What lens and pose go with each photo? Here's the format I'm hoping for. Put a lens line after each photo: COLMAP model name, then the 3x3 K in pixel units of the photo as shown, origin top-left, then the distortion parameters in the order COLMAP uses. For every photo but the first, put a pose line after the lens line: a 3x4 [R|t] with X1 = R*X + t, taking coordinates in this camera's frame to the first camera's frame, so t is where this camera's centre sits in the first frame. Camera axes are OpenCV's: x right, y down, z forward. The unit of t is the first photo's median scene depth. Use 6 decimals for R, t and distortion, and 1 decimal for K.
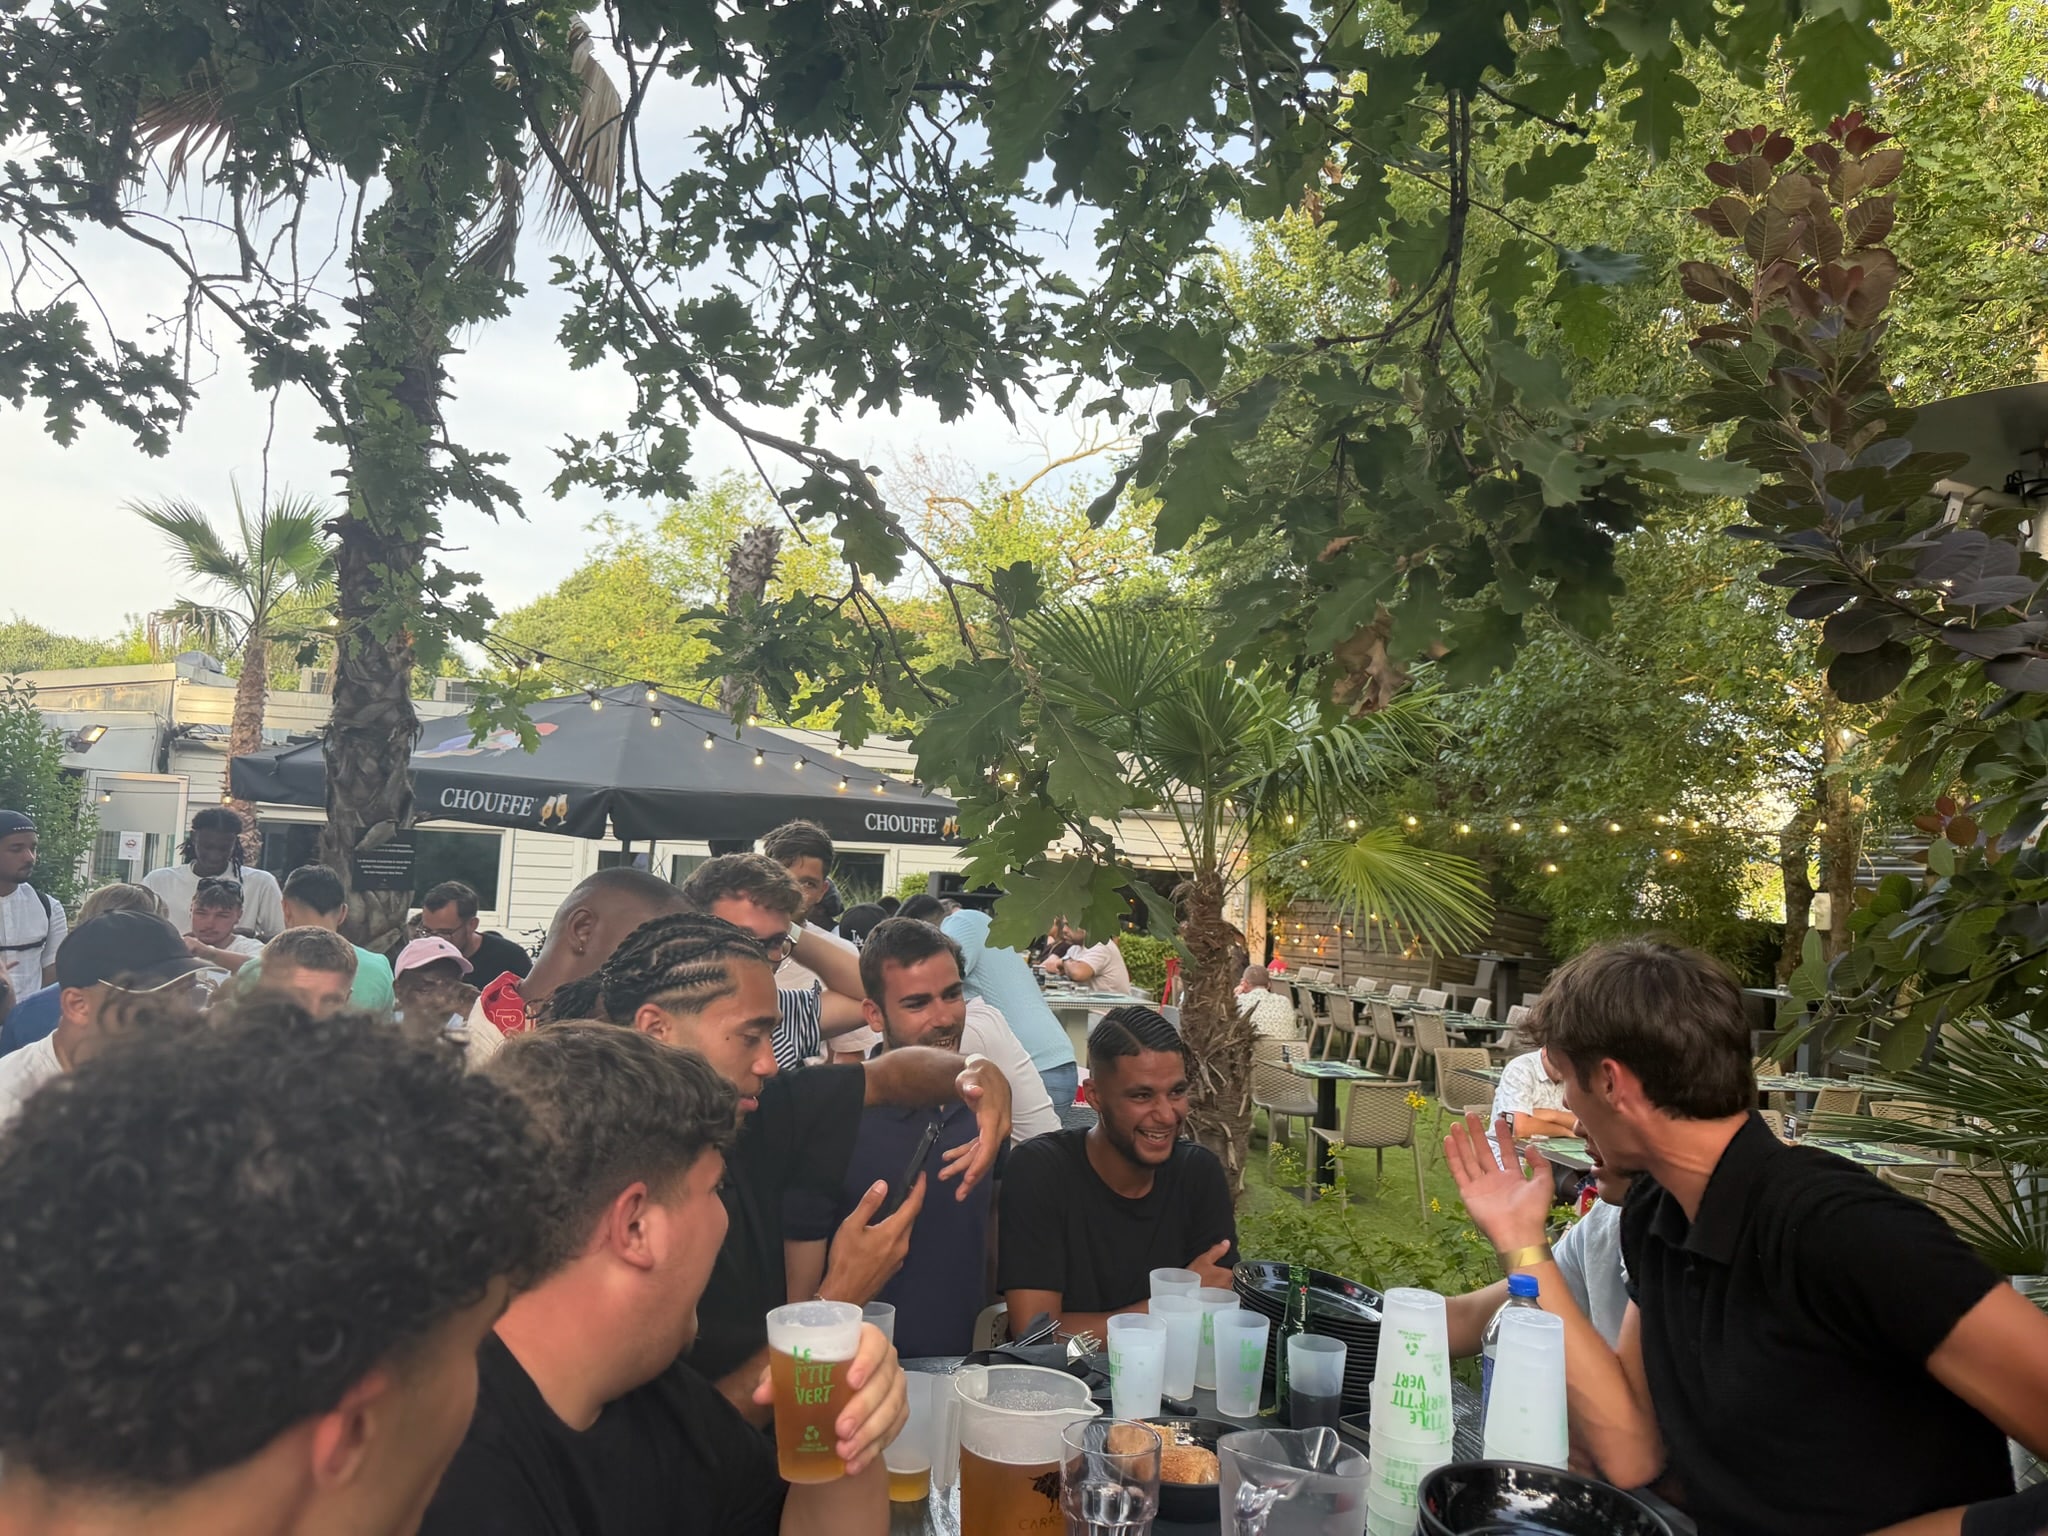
lens RADIAL K [[1474.1, 0, 1086.6], [0, 1474.1, 802.0], [0, 0, 1]] dist [0.004486, -0.025853]
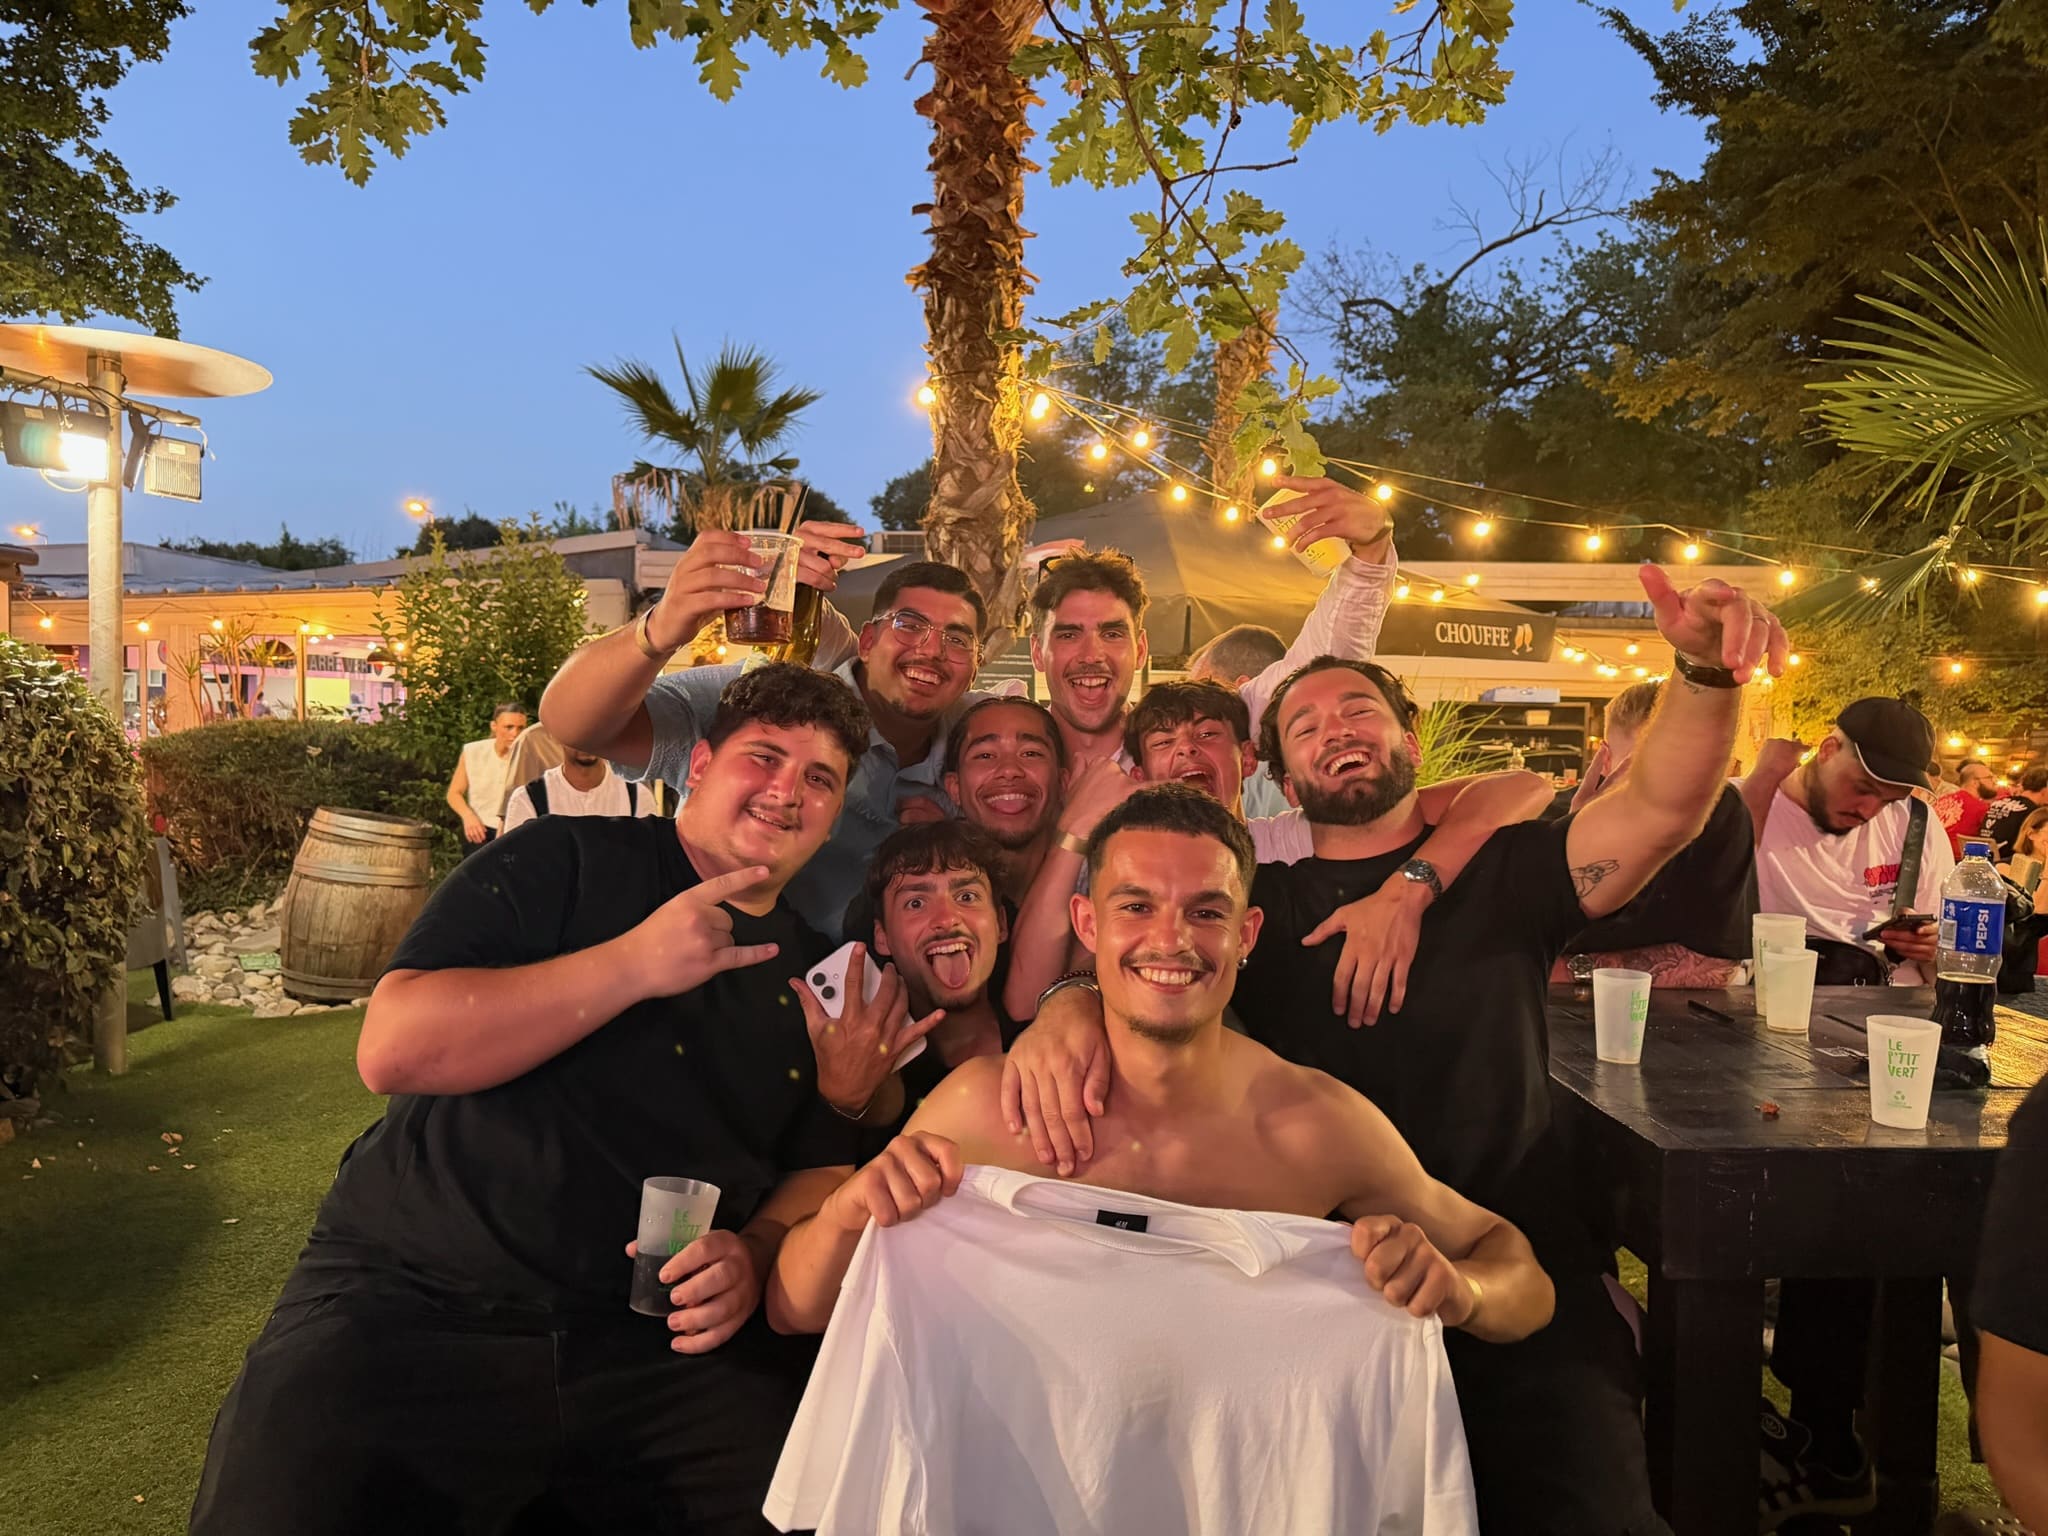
lens RADIAL K [[1492.9, 0, 1024.0], [0, 1492.9, 768.0], [0, 0, 1]] dist [0.040147, -0.013569]
pose [[0.960925, -0.019873, -0.276094, -0.133072], [0.040727, 0.996715, 0.070006, 0.019699], [0.273796, -0.078515, 0.958578, 0.106654]]
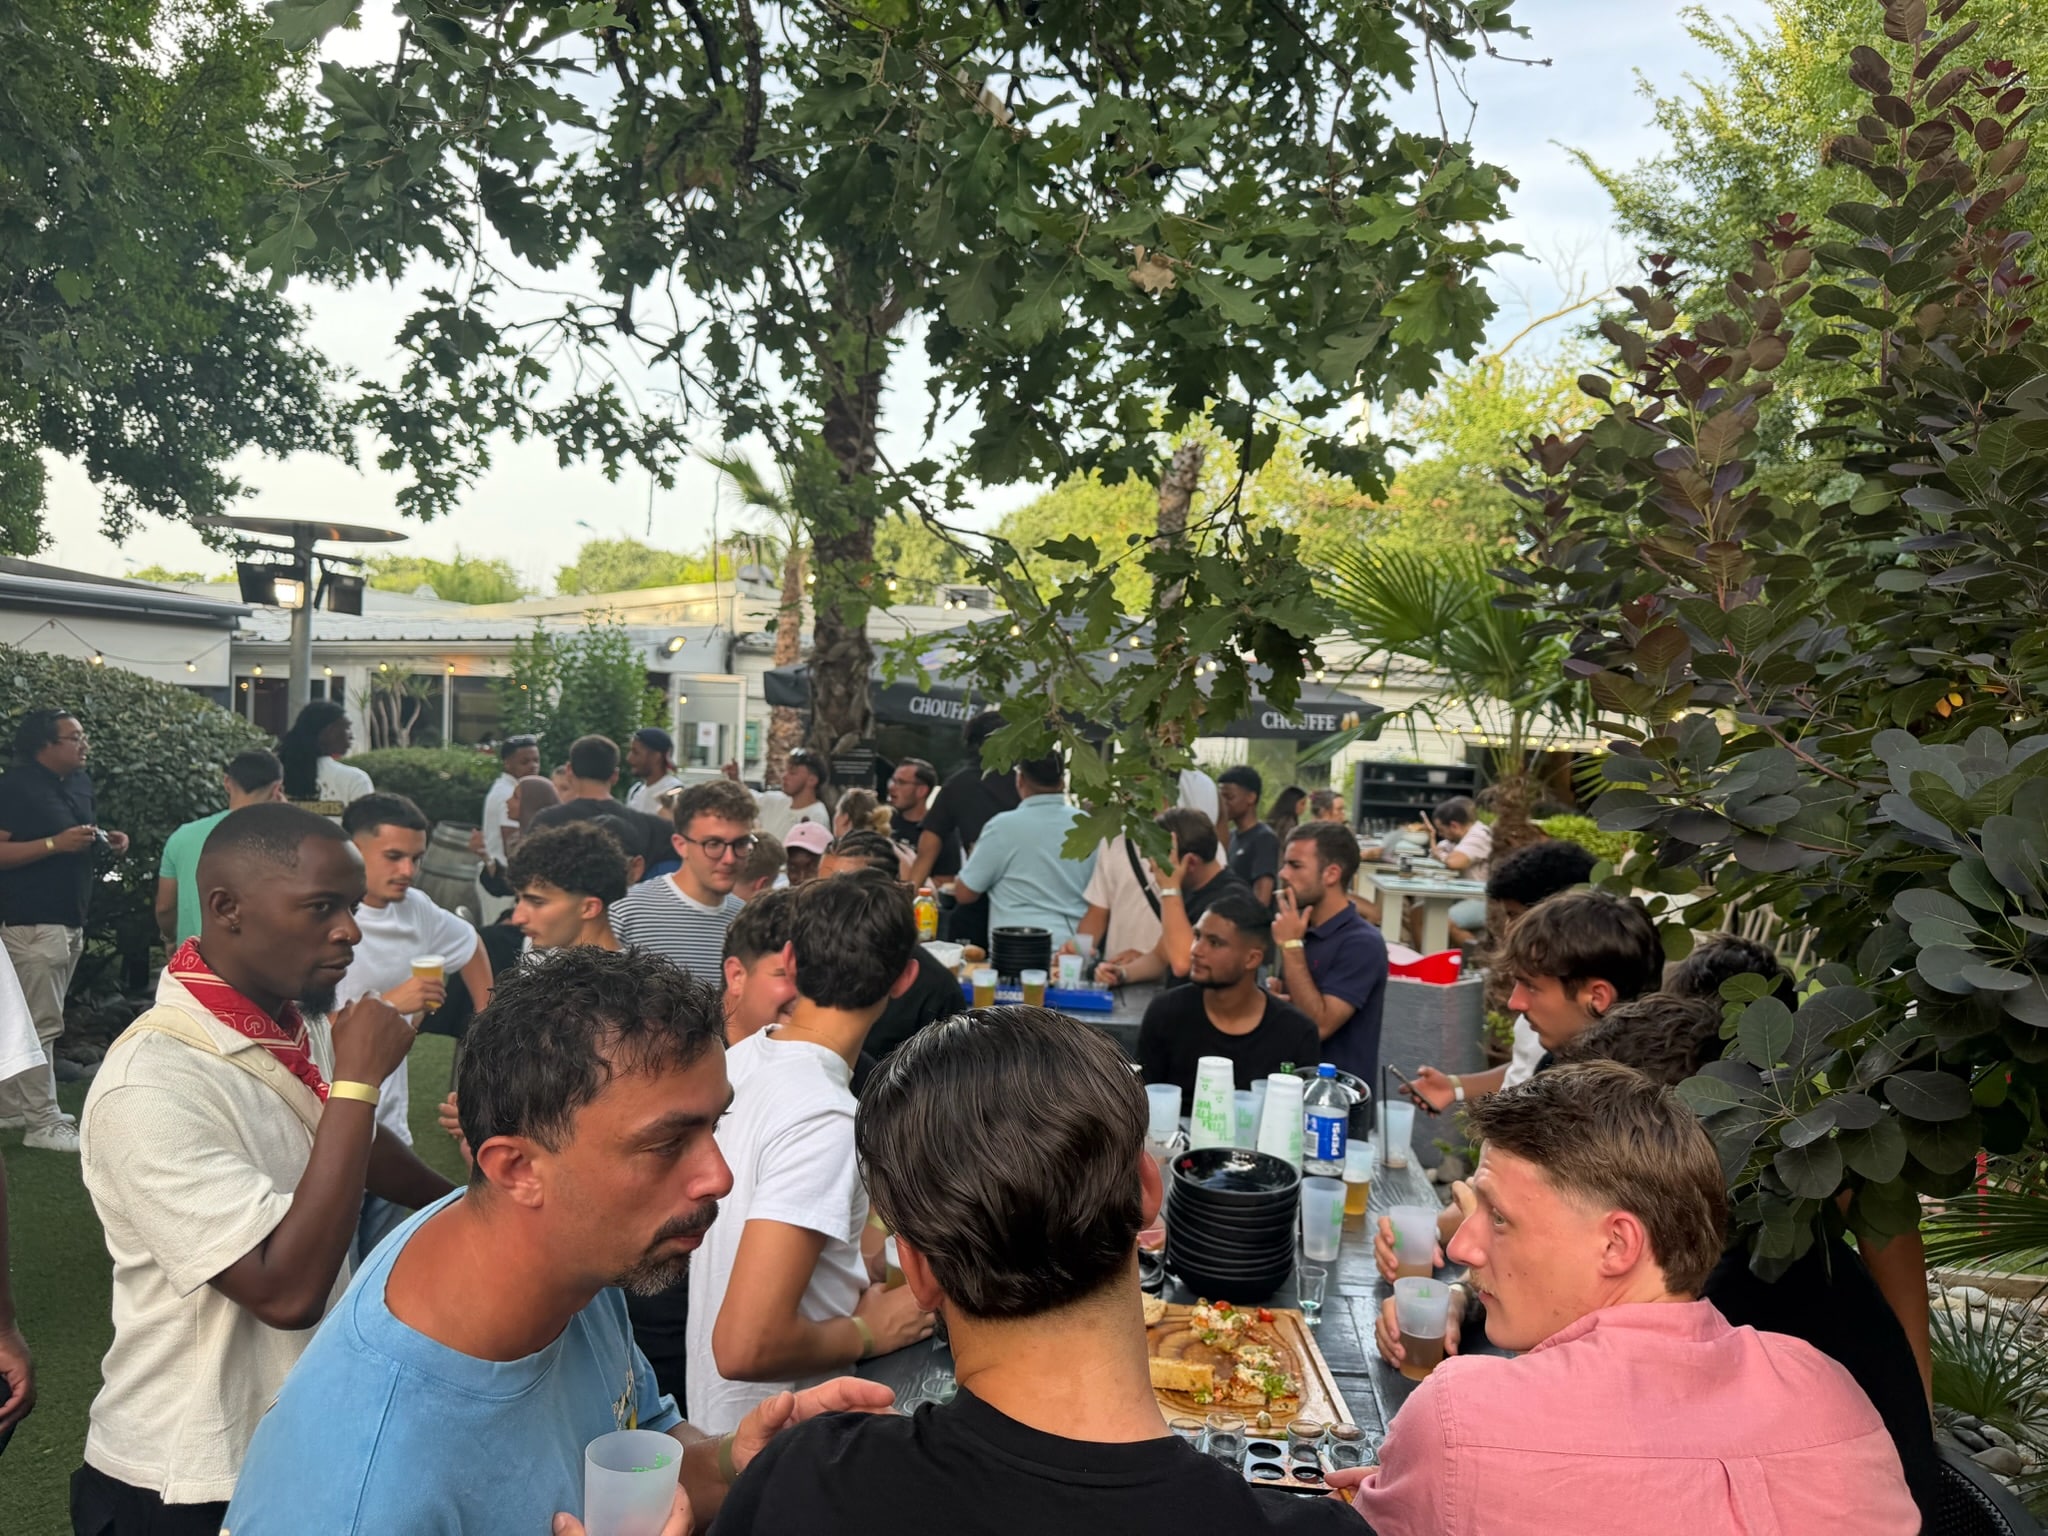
lens RADIAL K [[1492.9, 0, 1024.0], [0, 1492.9, 768.0], [0, 0, 1]] dist [0.040147, -0.013569]
pose [[0.929659, 0.005540, -0.368378, 0.089075], [0.017166, 0.998150, 0.058333, -0.018159], [0.368020, -0.060553, 0.927844, -0.093832]]
